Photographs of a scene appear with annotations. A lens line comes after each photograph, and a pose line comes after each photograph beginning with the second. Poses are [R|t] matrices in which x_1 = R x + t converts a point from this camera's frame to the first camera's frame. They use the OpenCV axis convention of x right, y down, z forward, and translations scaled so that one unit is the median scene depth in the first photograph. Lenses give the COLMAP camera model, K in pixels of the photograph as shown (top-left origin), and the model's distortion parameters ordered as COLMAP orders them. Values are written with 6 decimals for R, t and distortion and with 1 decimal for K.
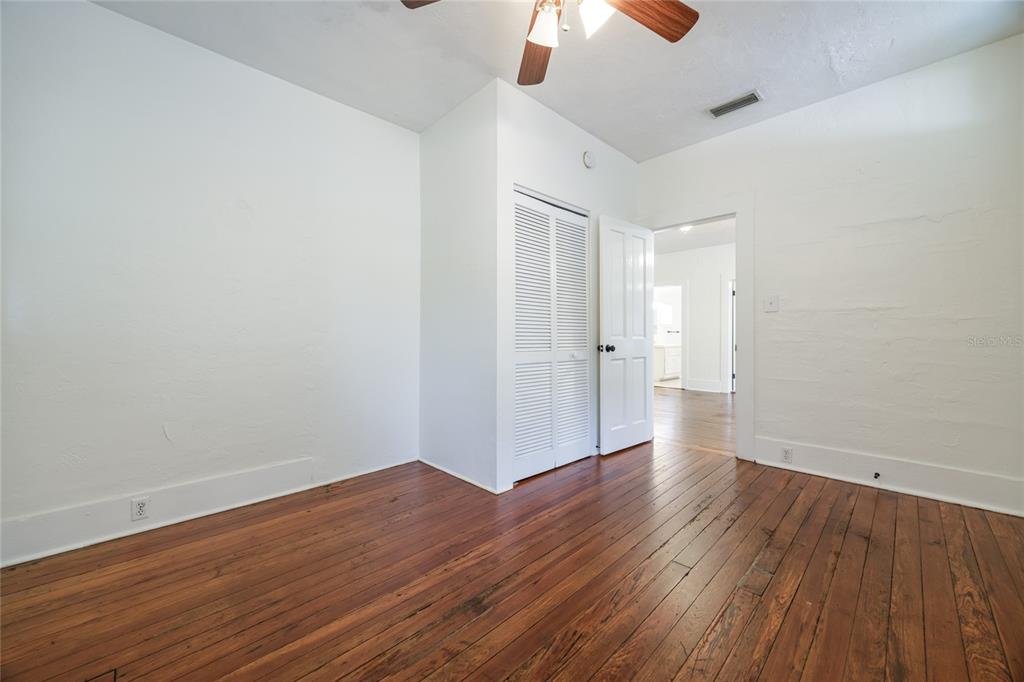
lens RADIAL K [[394.7, 0, 505.0], [0, 394.7, 333.7], [0, 0, 1]] dist [-0.000616, -0.000237]
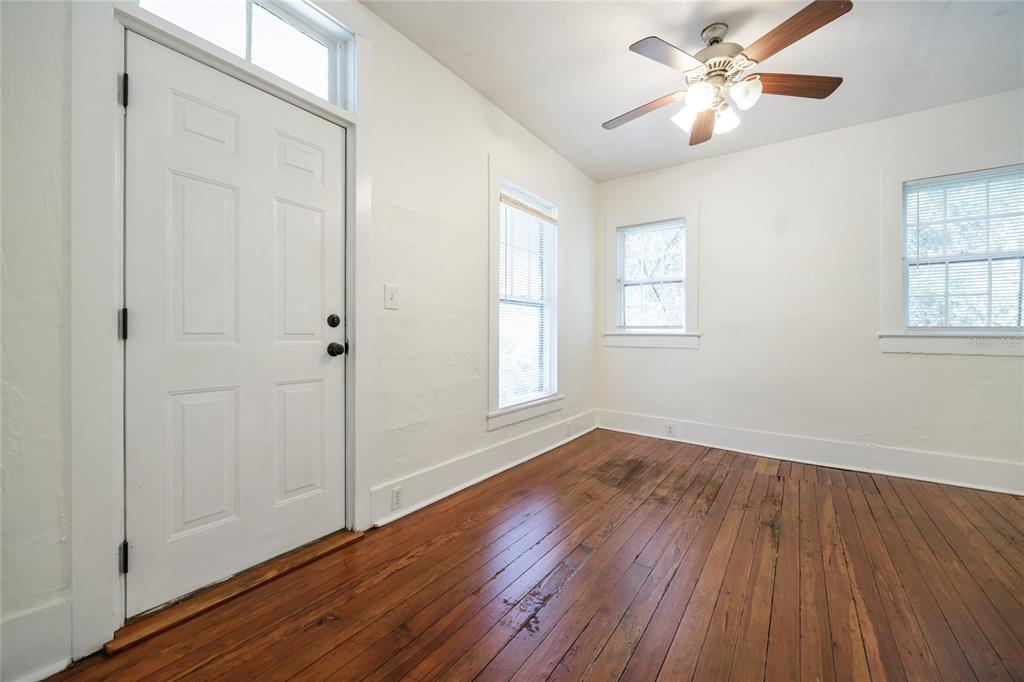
lens RADIAL K [[394.7, 0, 512.3], [0, 394.7, 338.8], [0, 0, 1]] dist [-0.000893, -0.000031]
pose [[-0.984465, -0.004403, -0.175525, 0.942859], [-0.005519, 0.999968, 0.005873, 0.004002], [0.175493, 0.006751, -0.984458, 1.903668]]
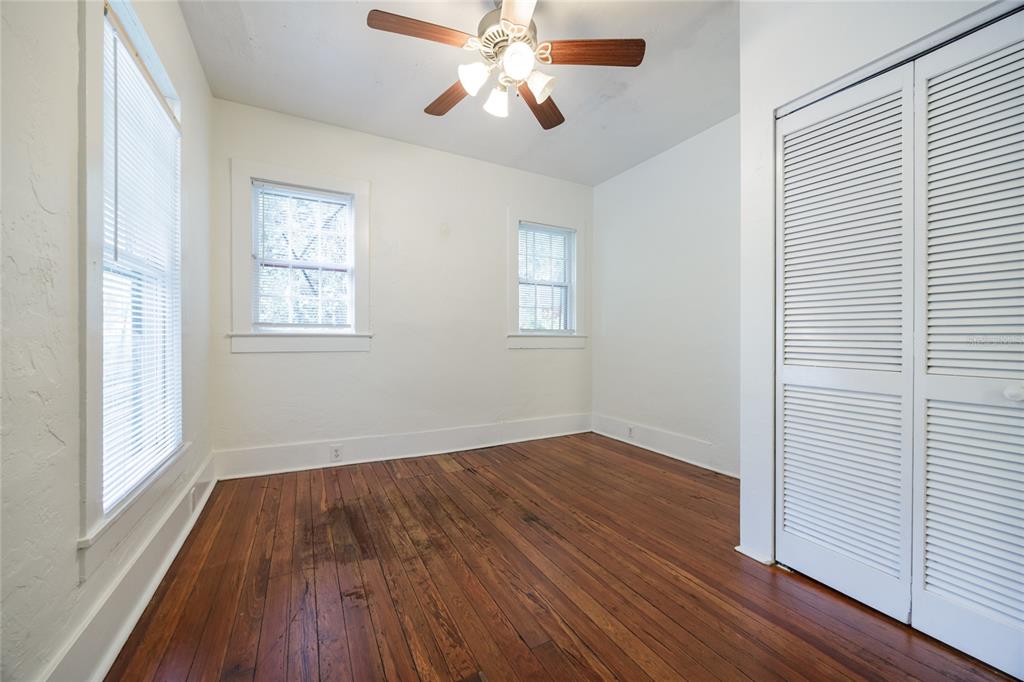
lens RADIAL K [[394.7, 0, 512.3], [0, 394.7, 338.8], [0, 0, 1]] dist [-0.000893, -0.000031]
pose [[-0.278864, 0.004683, -0.960319, 1.167211], [0.003709, 0.999986, 0.003800, 0.001490], [0.960323, -0.002502, -0.278877, 1.144168]]
